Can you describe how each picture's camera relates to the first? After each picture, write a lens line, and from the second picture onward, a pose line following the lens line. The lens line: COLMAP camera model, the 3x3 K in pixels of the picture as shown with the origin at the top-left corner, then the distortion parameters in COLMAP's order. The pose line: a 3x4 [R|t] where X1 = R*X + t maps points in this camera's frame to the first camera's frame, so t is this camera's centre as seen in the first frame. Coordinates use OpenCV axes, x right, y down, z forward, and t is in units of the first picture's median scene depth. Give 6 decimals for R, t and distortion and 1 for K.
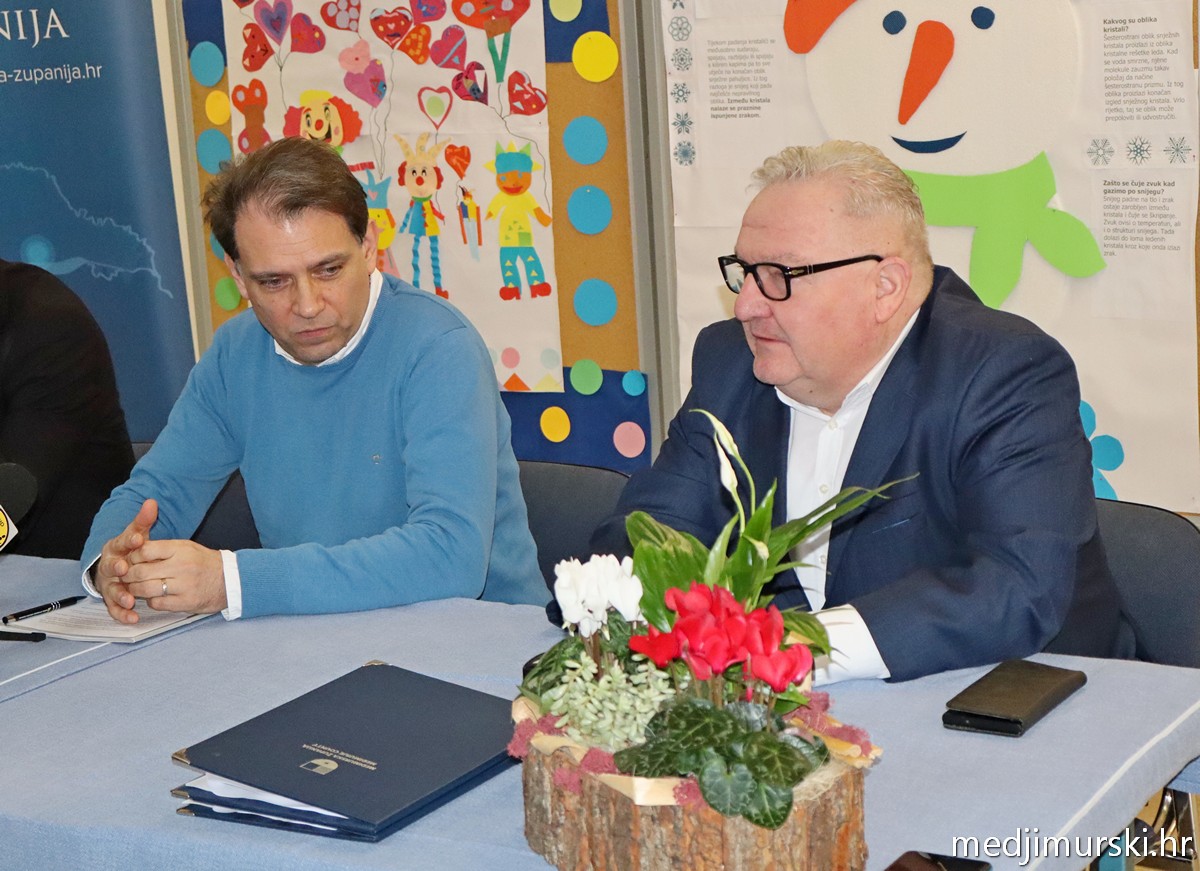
lens RADIAL K [[2291.3, 0, 600.7], [0, 2291.3, 440.6], [0, 0, 1]] dist [0.010094, 0.000000]
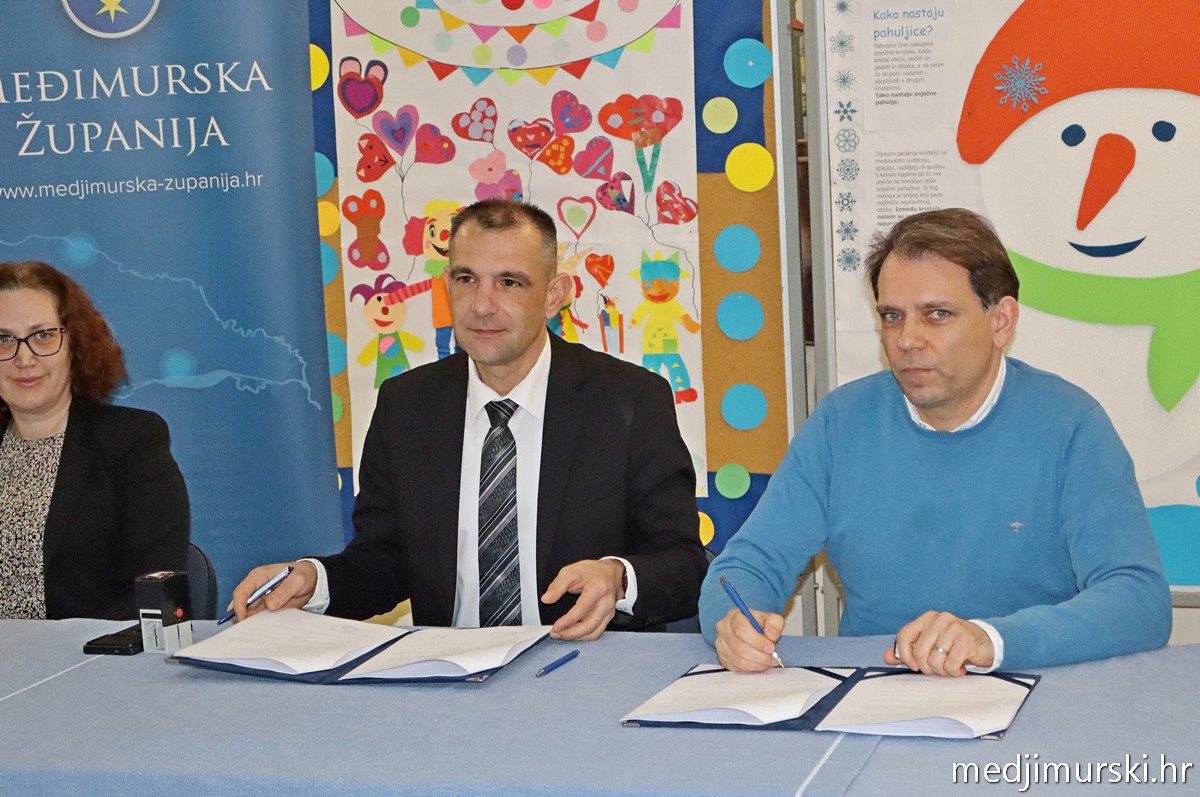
lens RADIAL K [[2446.2, 0, 643.9], [0, 2446.2, 393.7], [0, 0, 1]] dist [0.022561, 0.000000]
pose [[0.975876, -0.015573, 0.217772, -0.299579], [0.033467, 0.996335, -0.078721, 0.019079], [-0.215747, 0.084110, 0.972820, -0.050670]]
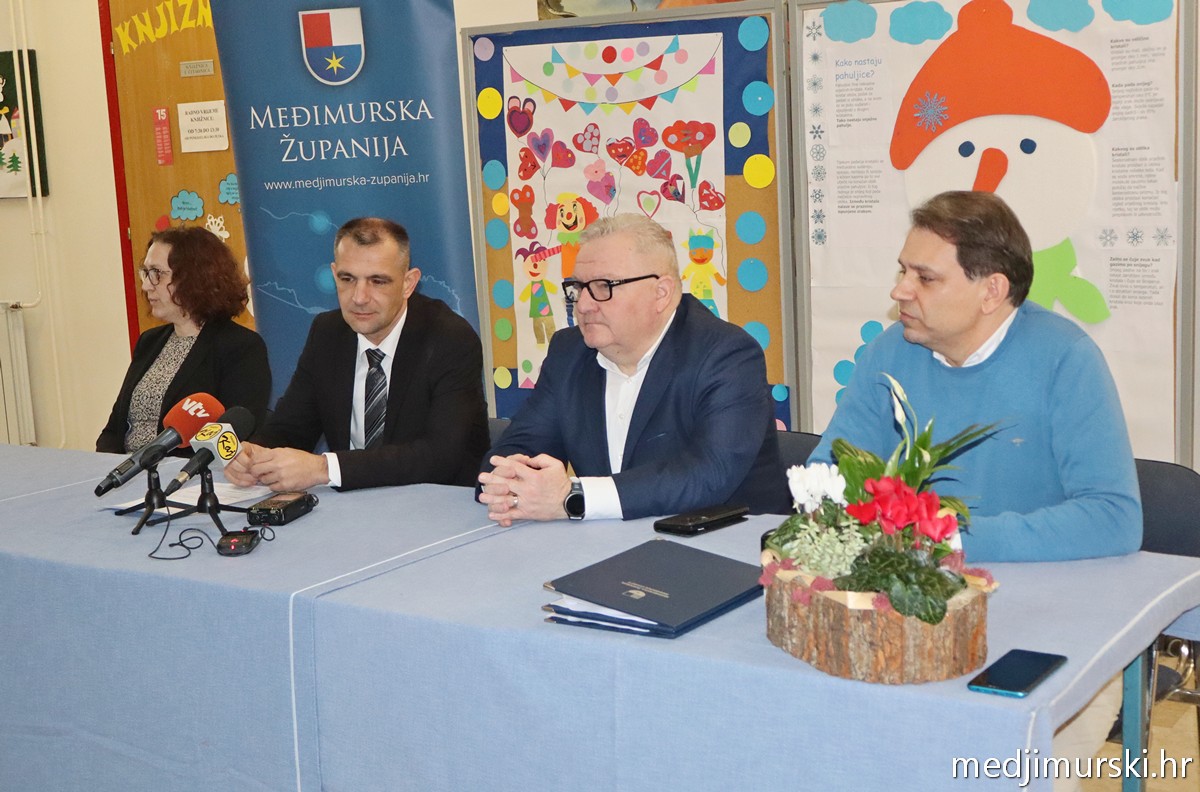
lens RADIAL K [[1628.6, 0, 604.0], [0, 1628.6, 425.3], [0, 0, 1]] dist [0.001111, 0.000000]
pose [[0.997367, 0.020370, -0.069605, -0.026607], [-0.021631, 0.999614, -0.017410, 0.017625], [0.069223, 0.018870, 0.997423, -0.055376]]
